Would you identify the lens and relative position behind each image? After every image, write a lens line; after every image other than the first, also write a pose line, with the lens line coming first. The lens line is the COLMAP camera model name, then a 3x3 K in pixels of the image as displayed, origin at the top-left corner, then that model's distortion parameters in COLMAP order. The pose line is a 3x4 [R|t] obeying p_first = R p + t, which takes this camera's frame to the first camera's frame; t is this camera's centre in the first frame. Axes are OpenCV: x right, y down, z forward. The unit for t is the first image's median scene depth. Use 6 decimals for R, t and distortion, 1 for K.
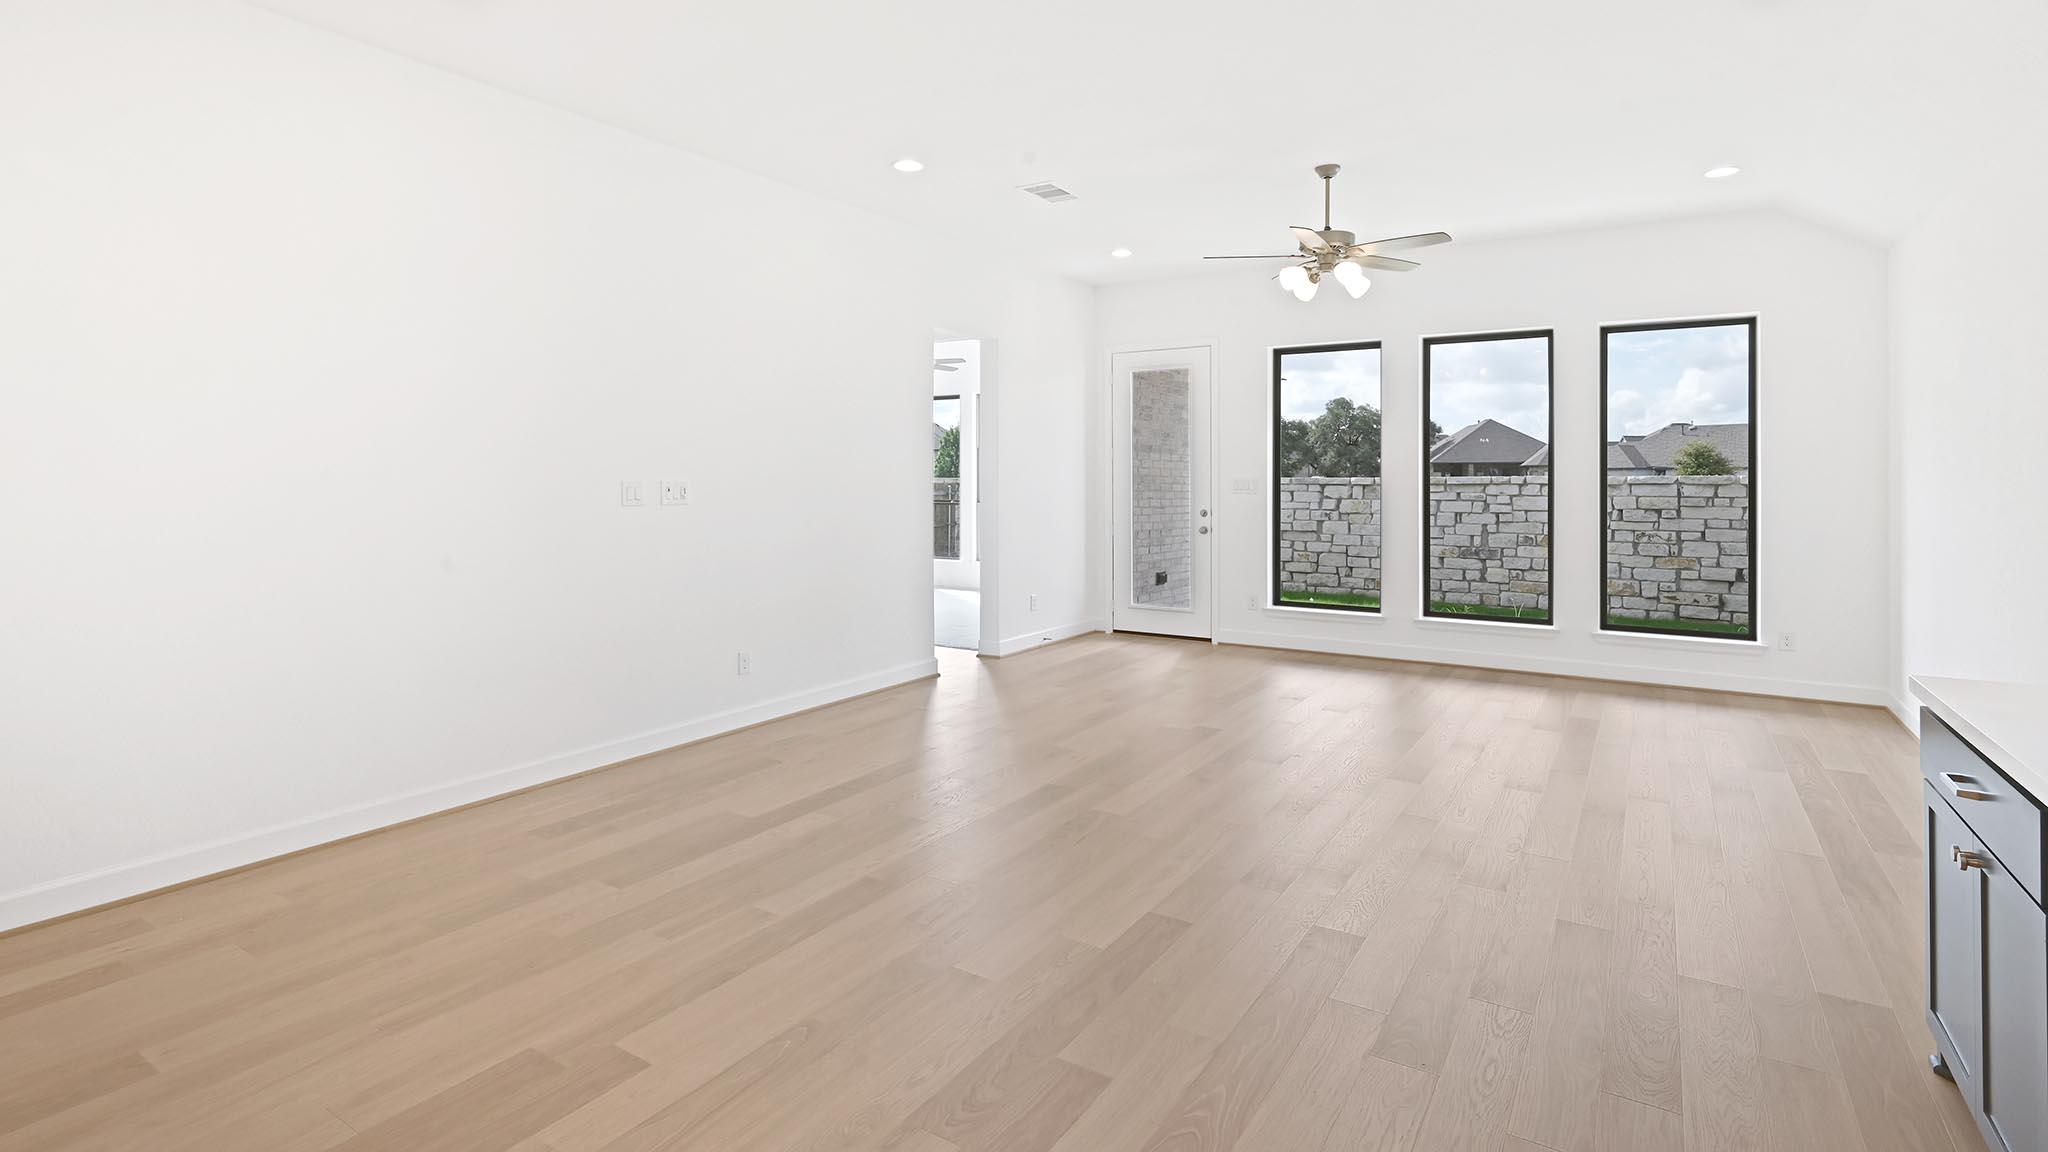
lens RADIAL K [[935.1, 0, 1021.9], [0, 935.1, 570.5], [0, 0, 1]] dist [-0.001407, -0.000455]
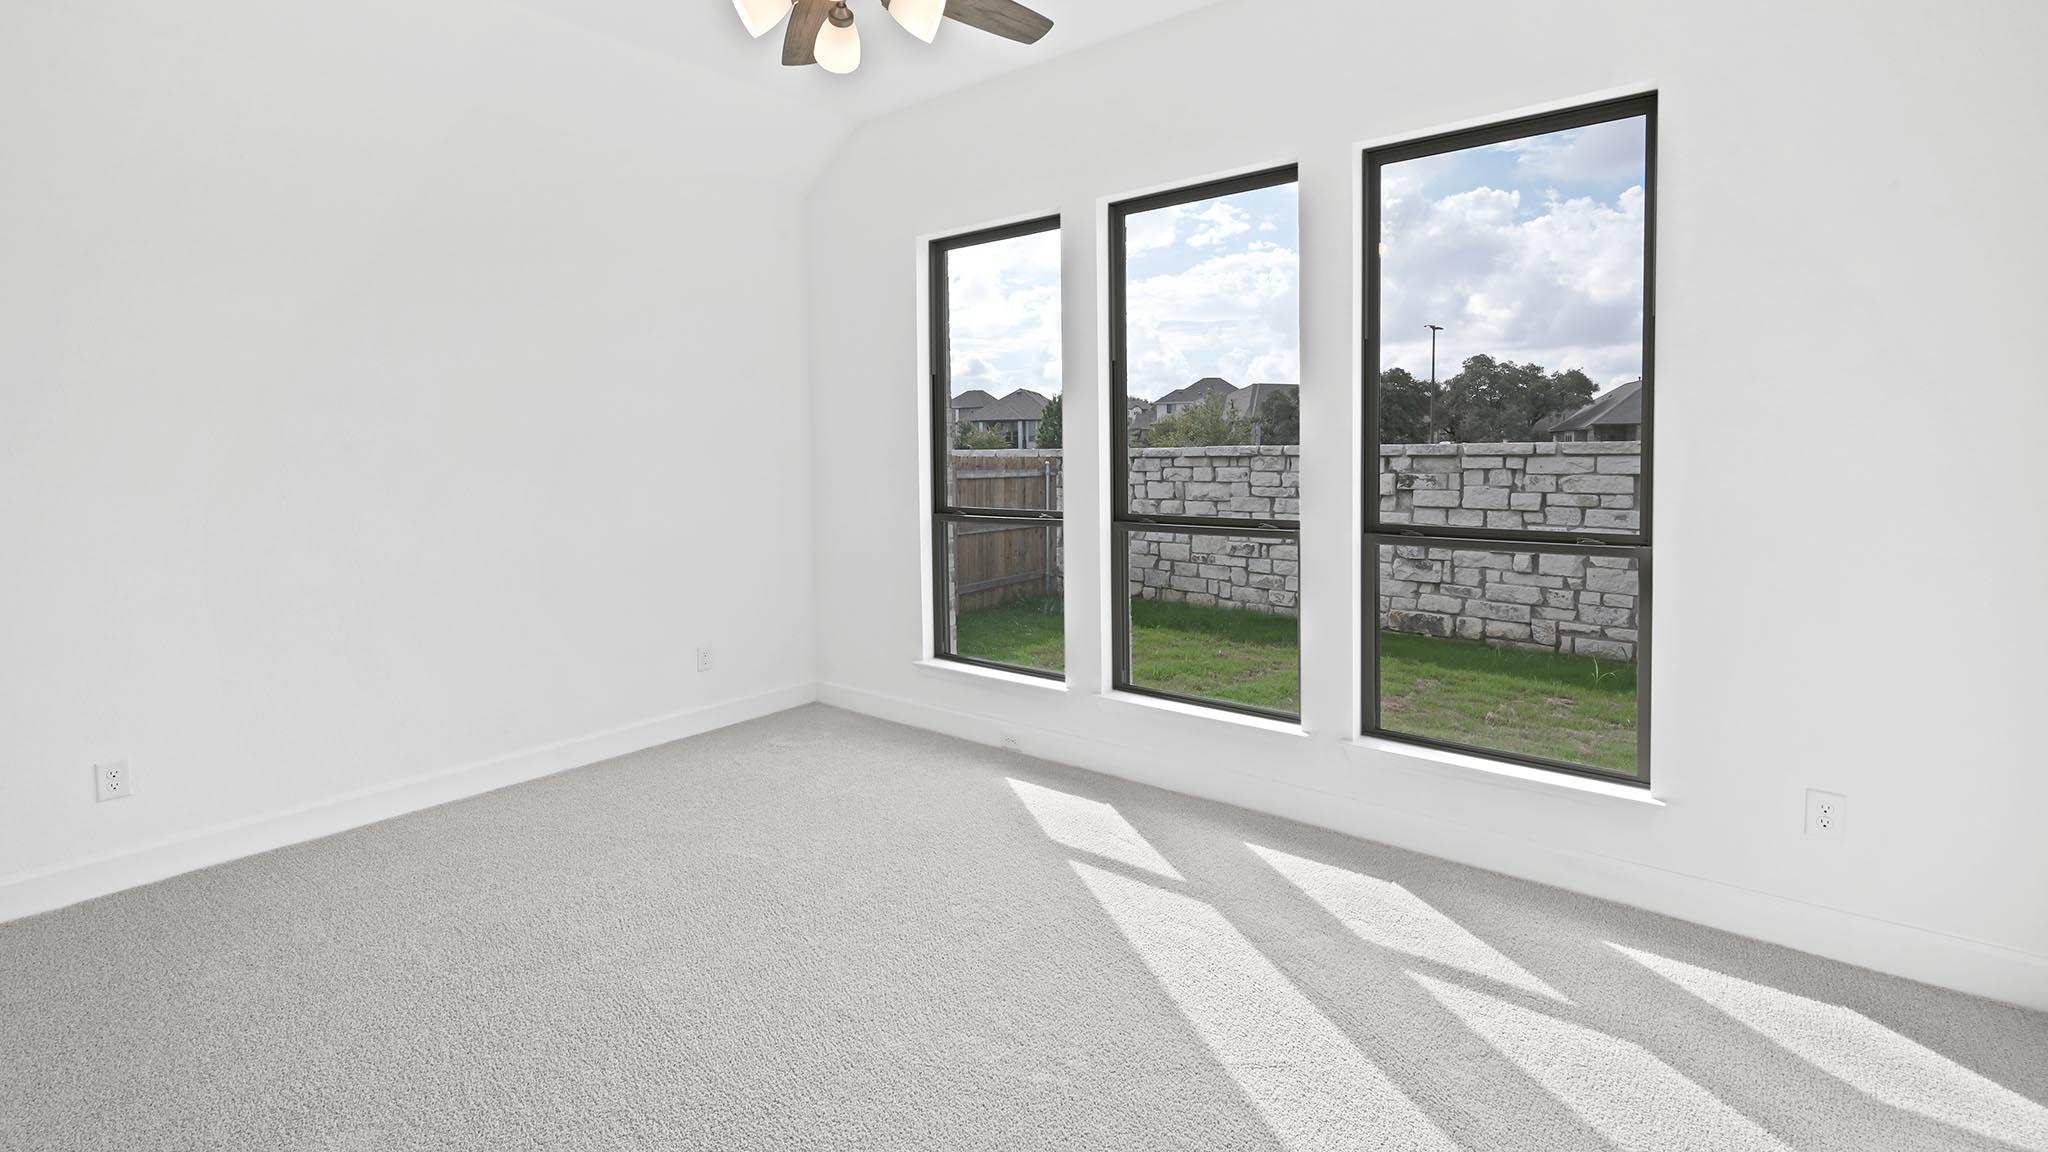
lens RADIAL K [[985.5, 0, 1026.7], [0, 985.5, 569.8], [0, 0, 1]] dist [0.003666, 0.000343]
pose [[0.994651, 0.000554, -0.103296, 0.215745], [0.001908, 0.999717, 0.023733, -0.020158], [0.103279, -0.023804, 0.994368, 0.194669]]
